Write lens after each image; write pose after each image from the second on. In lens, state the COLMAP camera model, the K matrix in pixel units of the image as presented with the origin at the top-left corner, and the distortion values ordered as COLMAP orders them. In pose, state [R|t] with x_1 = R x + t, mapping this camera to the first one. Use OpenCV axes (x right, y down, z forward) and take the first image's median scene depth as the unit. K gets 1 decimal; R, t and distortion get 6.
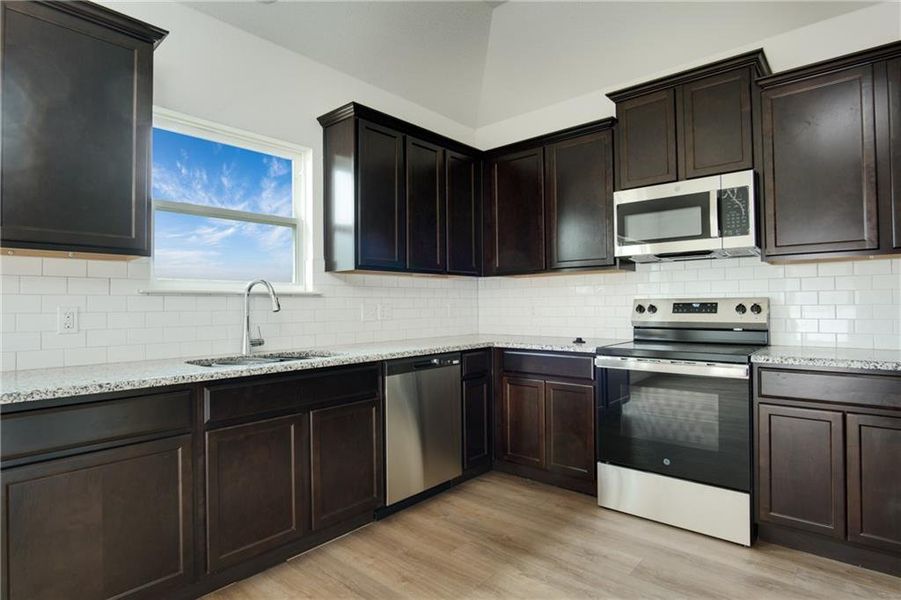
lens RADIAL K [[485.4, 0, 451.4], [0, 485.4, 298.7], [0, 0, 1]] dist [-0.013631, 0.004983]
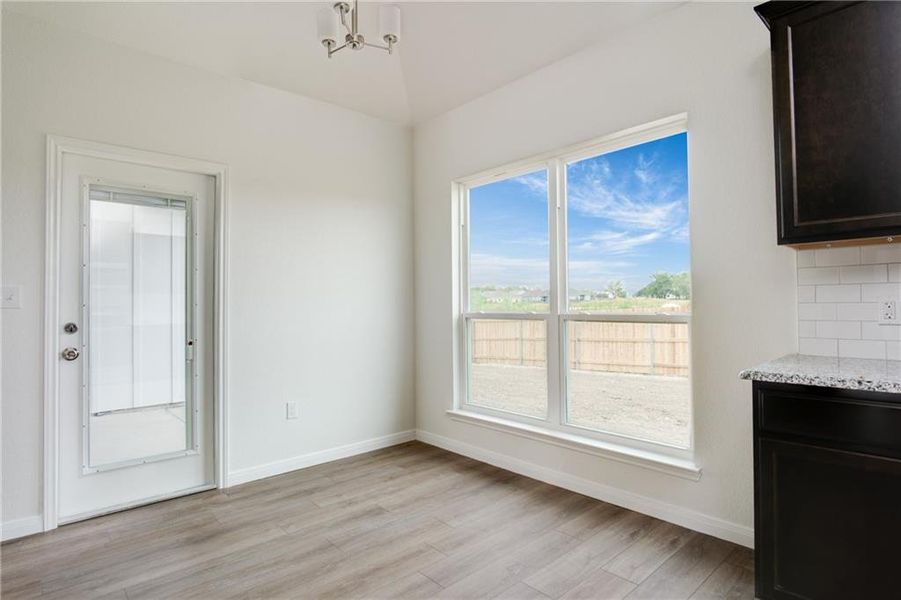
lens RADIAL K [[485.4, 0, 446.9], [0, 485.4, 298.0], [0, 0, 1]] dist [-0.013631, 0.004983]
pose [[-0.121523, -0.003671, -0.992582, 0.550949], [0.030903, 0.999494, -0.007480, 0.003231], [0.992107, -0.031583, -0.121348, 0.644978]]
